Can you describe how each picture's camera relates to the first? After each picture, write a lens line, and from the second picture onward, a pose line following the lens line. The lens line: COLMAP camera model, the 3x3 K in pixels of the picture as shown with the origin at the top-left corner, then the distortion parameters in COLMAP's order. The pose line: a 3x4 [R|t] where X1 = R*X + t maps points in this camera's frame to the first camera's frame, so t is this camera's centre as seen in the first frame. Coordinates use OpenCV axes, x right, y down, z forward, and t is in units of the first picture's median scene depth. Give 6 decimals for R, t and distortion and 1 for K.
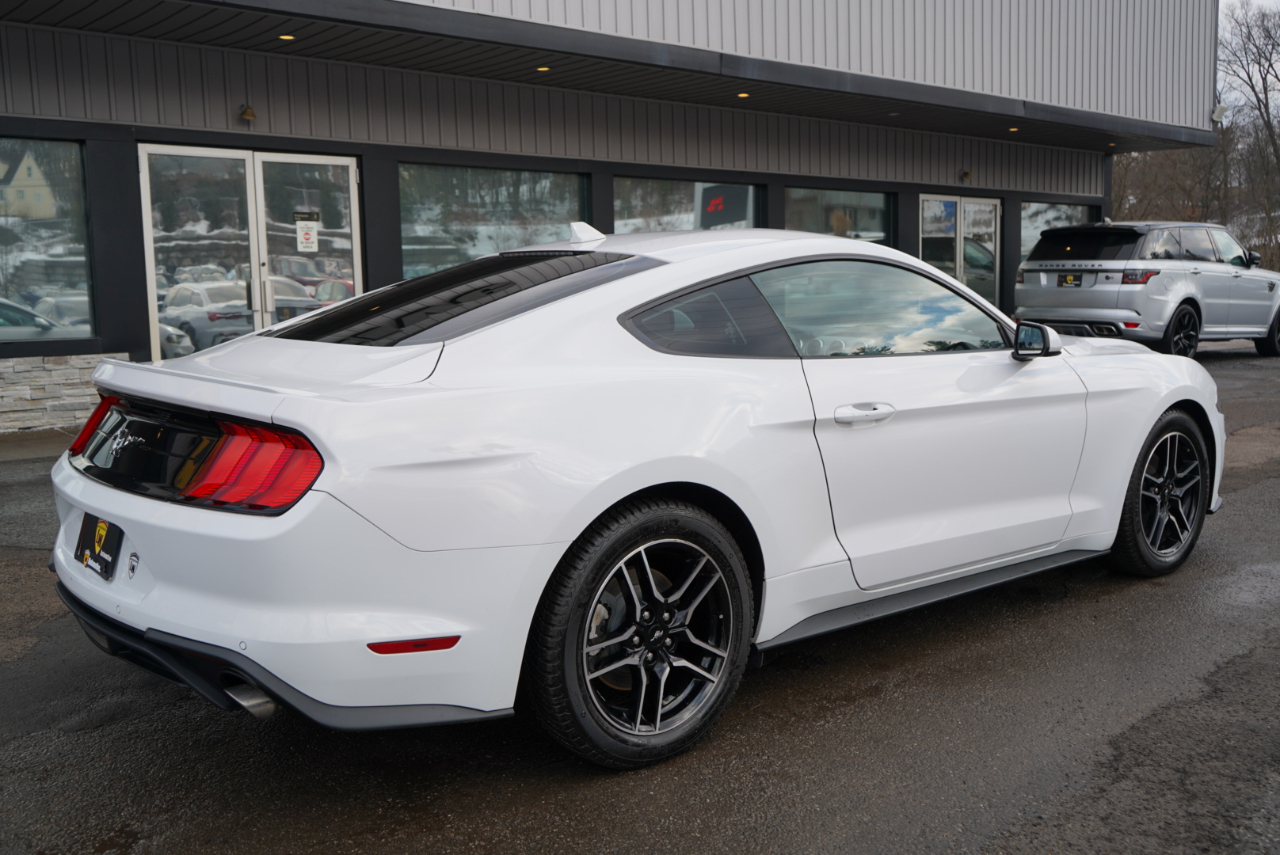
lens RADIAL K [[1187.4, 0, 633.3], [0, 1187.4, 526.8], [0, 0, 1]] dist [0.014879, 0.000000]
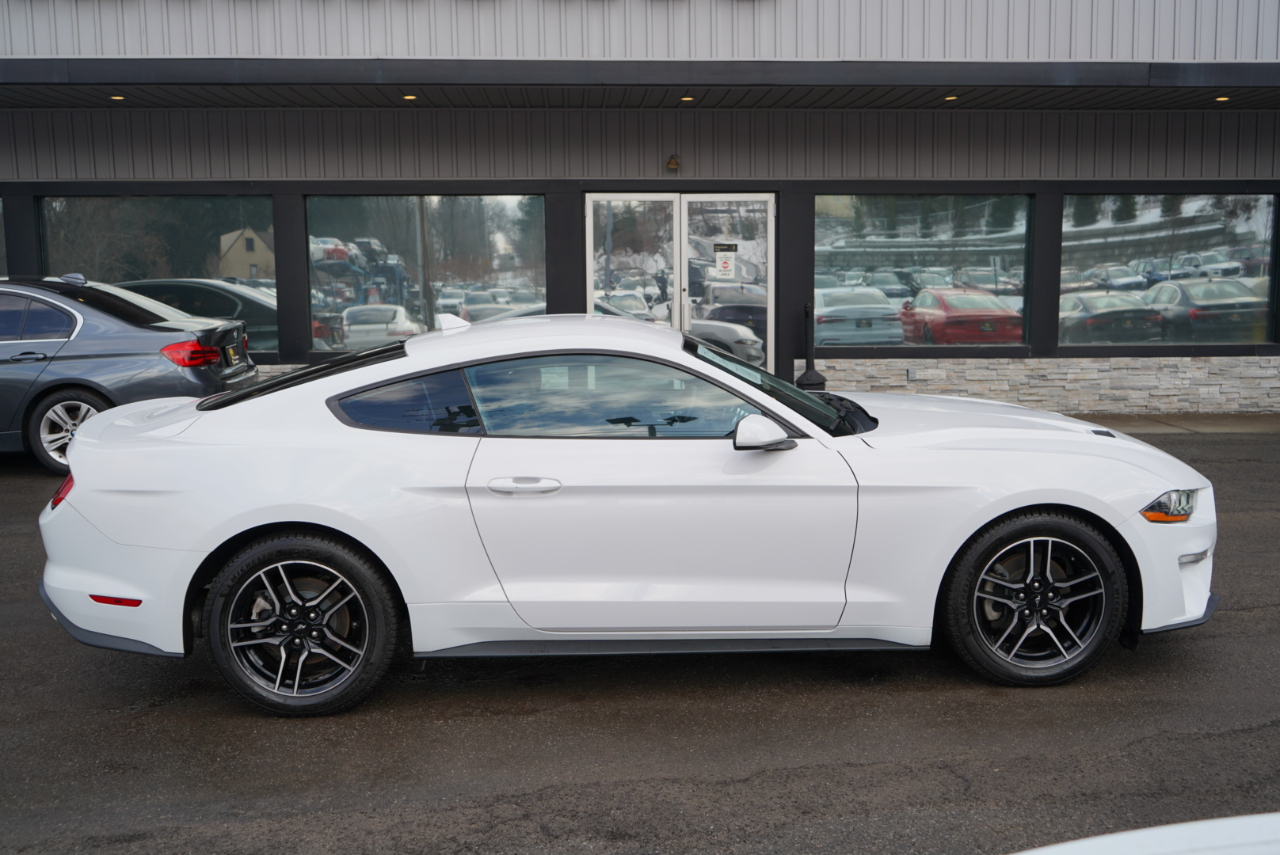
lens RADIAL K [[1187.4, 0, 627.9], [0, 1187.4, 547.3], [0, 0, 1]] dist [0.014879, 0.000000]
pose [[0.801691, 0.142695, -0.580457, 1.017676], [-0.124017, 0.989664, 0.072007, -0.136690], [0.584732, 0.014259, 0.811101, 0.073354]]
